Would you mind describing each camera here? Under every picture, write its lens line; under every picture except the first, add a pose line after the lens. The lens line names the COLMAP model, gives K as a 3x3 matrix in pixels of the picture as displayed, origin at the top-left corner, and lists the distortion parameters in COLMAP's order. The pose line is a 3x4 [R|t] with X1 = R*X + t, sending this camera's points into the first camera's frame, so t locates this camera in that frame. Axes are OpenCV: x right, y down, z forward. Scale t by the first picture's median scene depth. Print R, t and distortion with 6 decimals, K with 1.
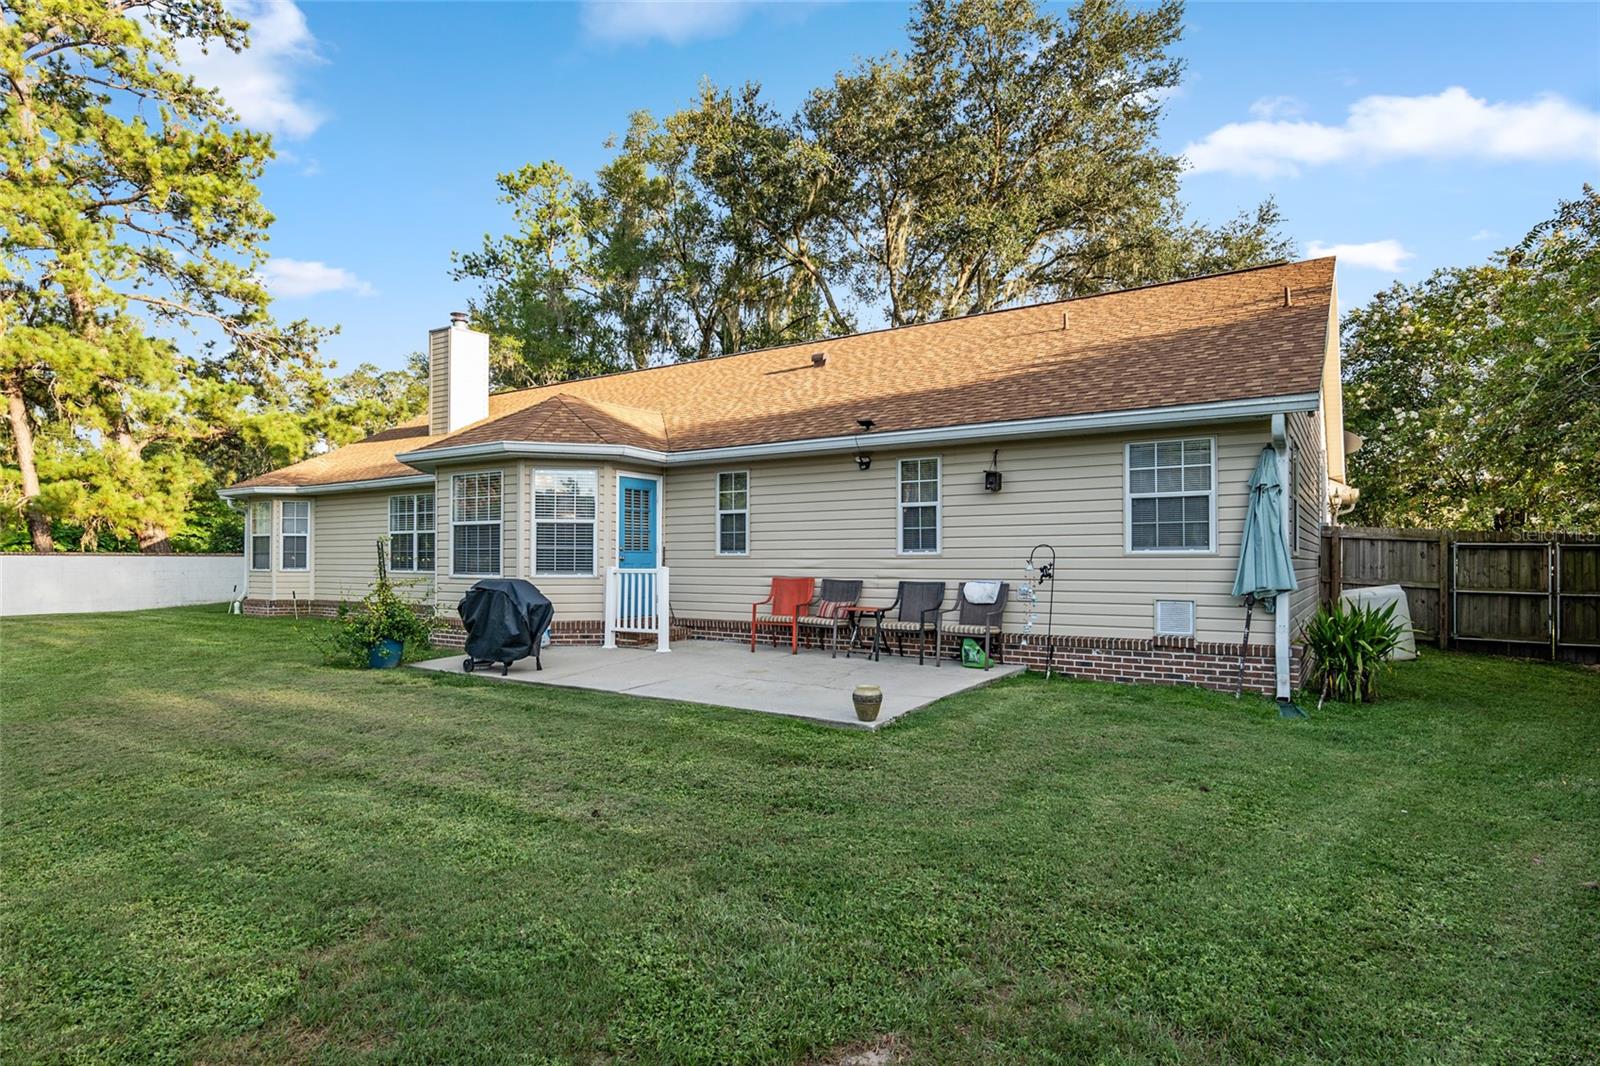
lens RADIAL K [[856.6, 0, 799.2], [0, 856.6, 545.0], [0, 0, 1]] dist [-0.004424, -0.000374]
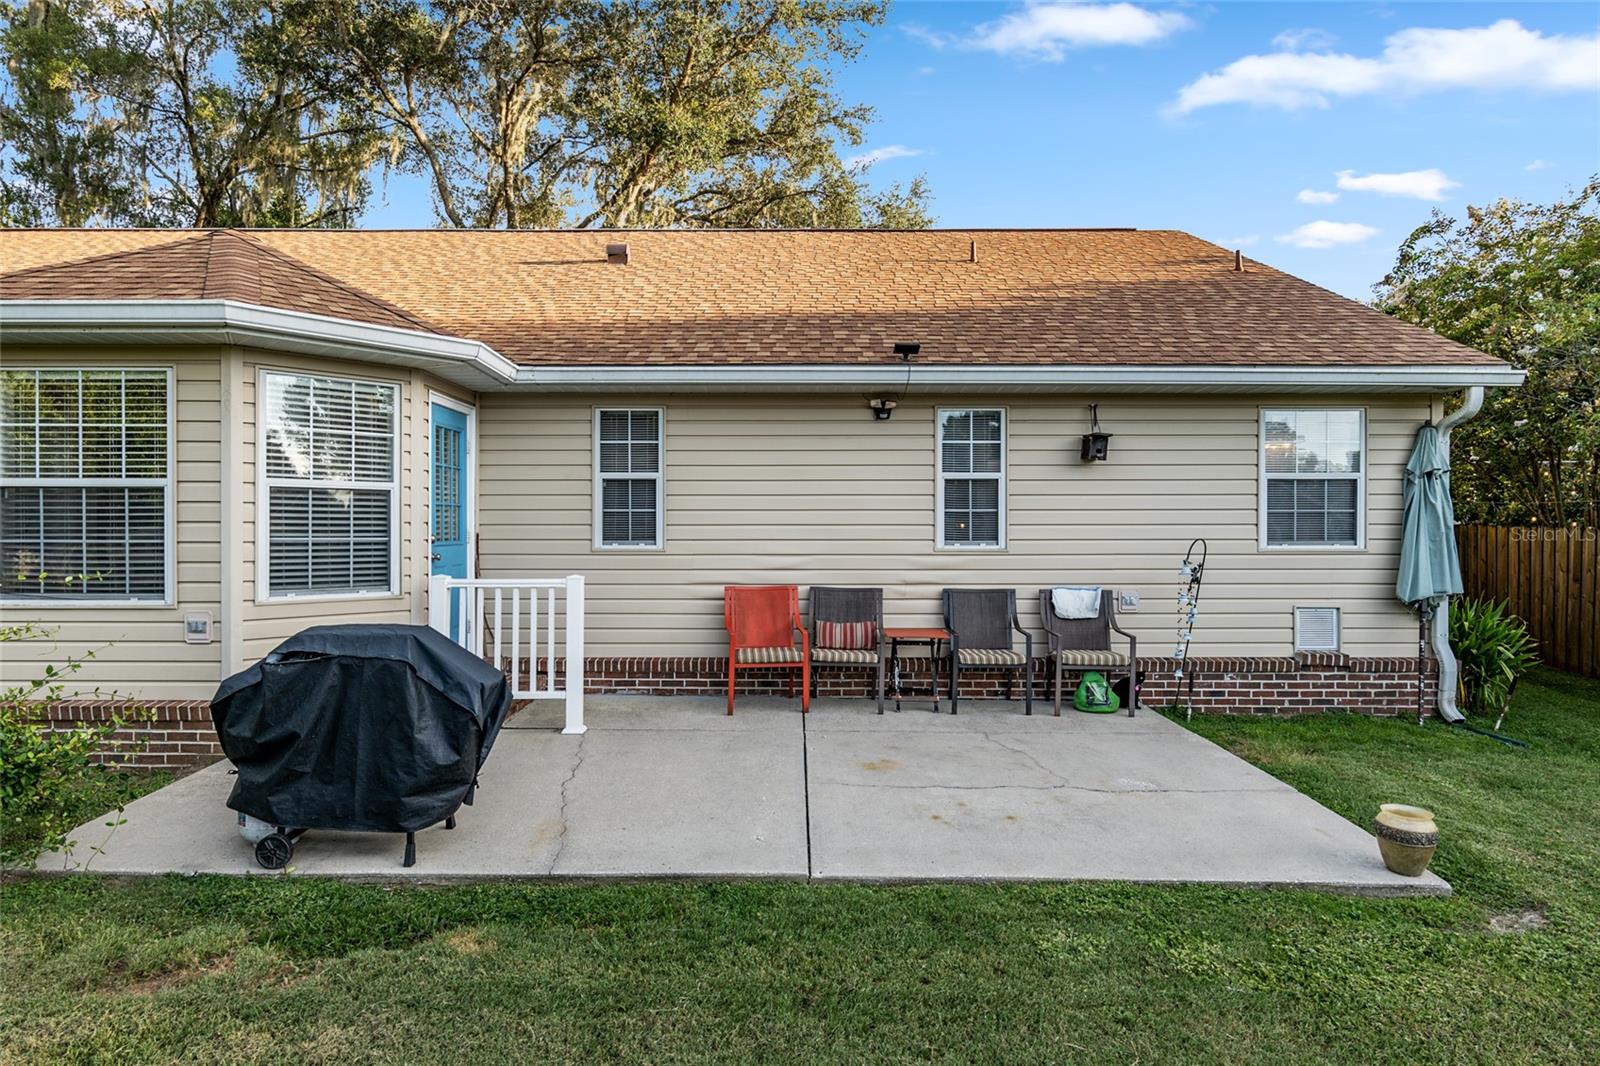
lens RADIAL K [[899.8, 0, 796.1], [0, 899.8, 535.4], [0, 0, 1]] dist [-0.003727, 0.001526]
pose [[0.837382, -0.003930, 0.546605, -0.370851], [-0.010586, 0.999670, 0.023405, -0.015243], [-0.546516, -0.025385, 0.837064, 0.473860]]
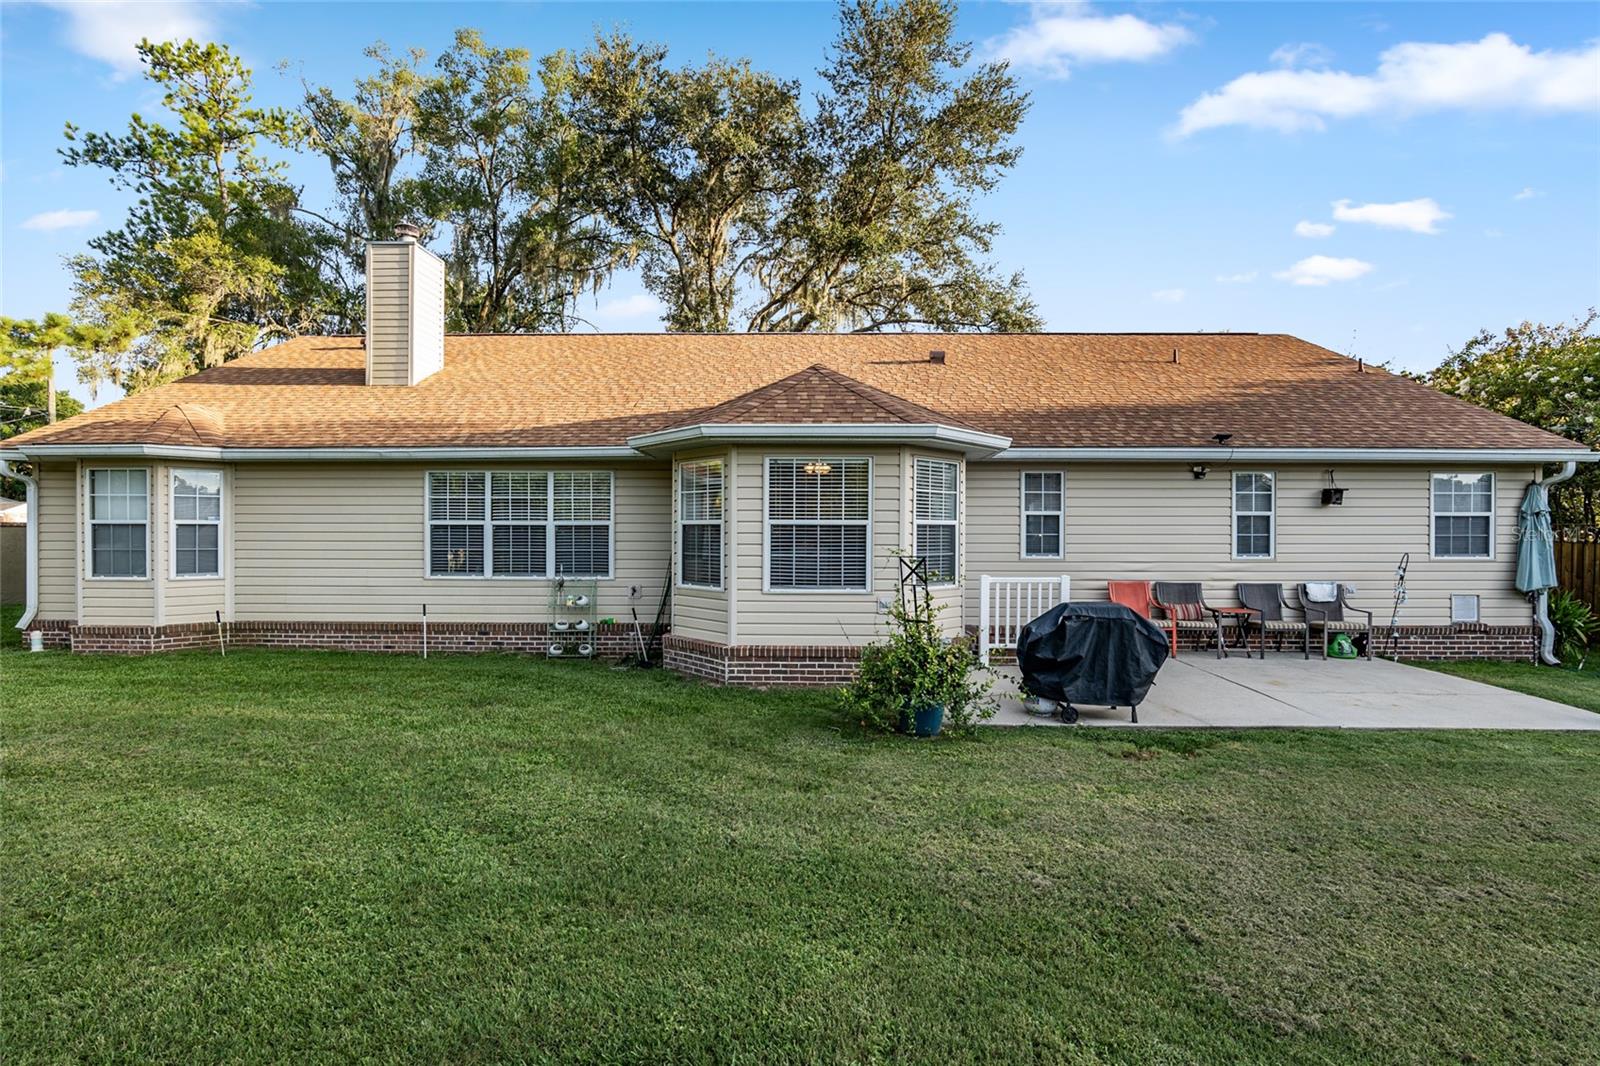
lens RADIAL K [[742.8, 0, 804.2], [0, 742.8, 532.0], [0, 0, 1]] dist [-0.018141, 0.001566]
pose [[0.844714, 0.000874, 0.535217, -0.864926], [-0.011924, 0.999781, 0.017187, -0.033114], [-0.535084, -0.020900, 0.844540, 0.503962]]
